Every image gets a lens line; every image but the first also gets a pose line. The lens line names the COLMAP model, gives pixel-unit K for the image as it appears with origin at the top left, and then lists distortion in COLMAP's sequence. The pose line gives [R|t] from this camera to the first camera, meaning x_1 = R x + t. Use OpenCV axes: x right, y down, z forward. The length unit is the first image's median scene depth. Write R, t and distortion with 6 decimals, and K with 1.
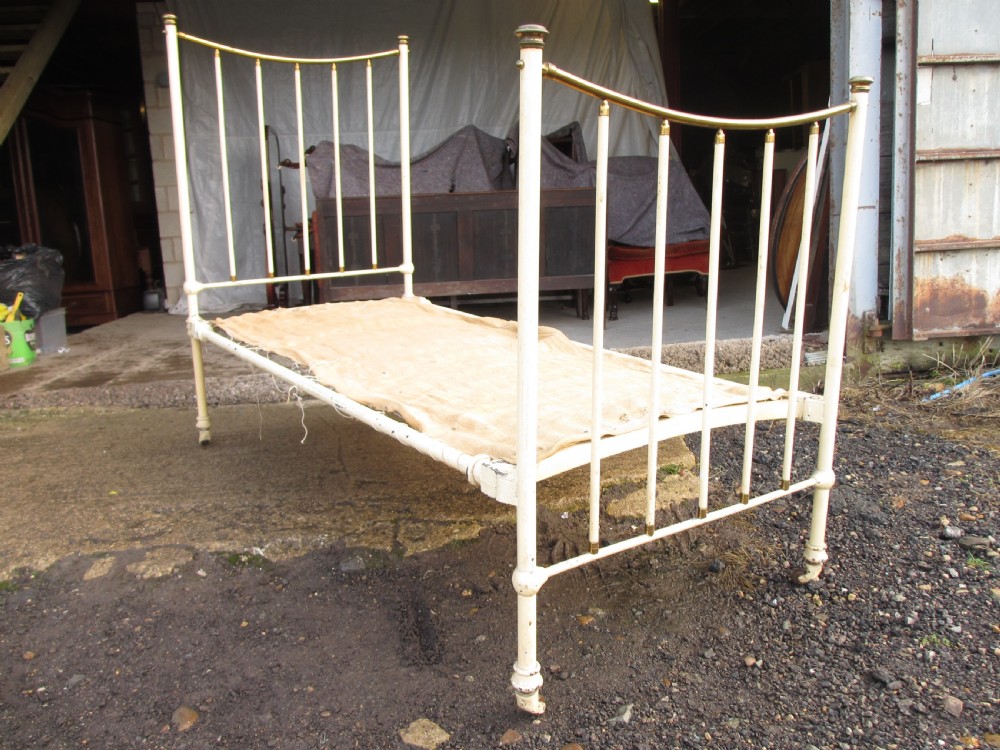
lens RADIAL K [[837.1, 0, 506.0], [0, 837.1, 372.5], [0, 0, 1]] dist [-0.069716, 0.037698]
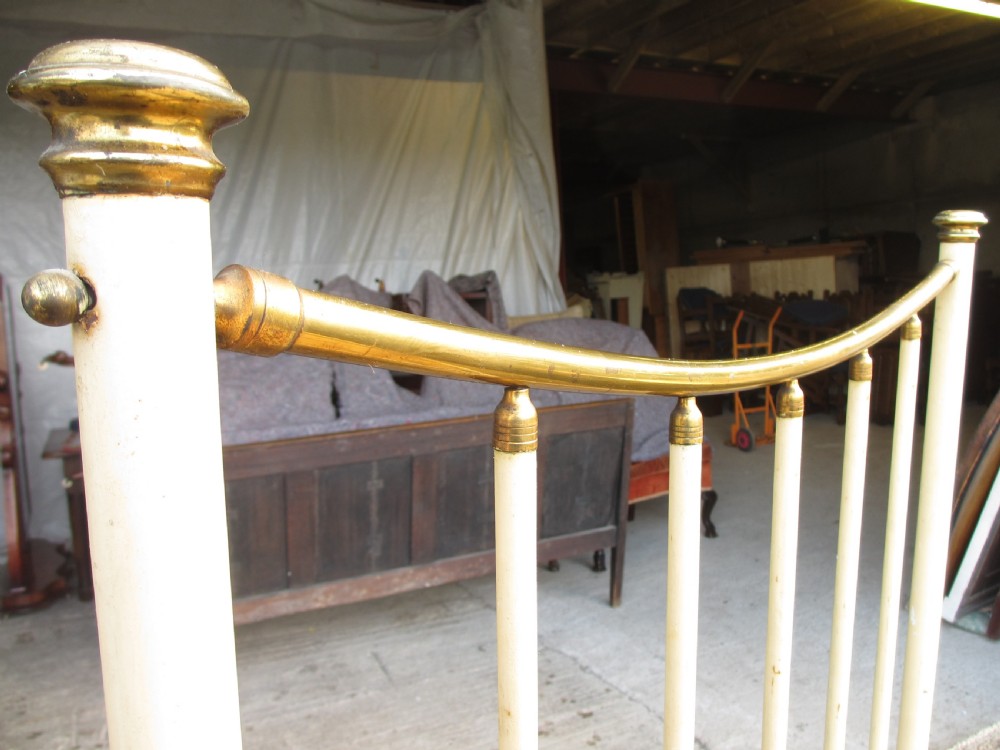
lens RADIAL K [[817.6, 0, 484.7], [0, 817.6, 371.4], [0, 0, 1]] dist [-0.063712, 0.023464]
pose [[0.937283, -0.040086, 0.346255, -0.441186], [0.071173, 0.994446, -0.077530, -0.437837], [-0.341225, 0.097312, 0.934931, 0.972209]]
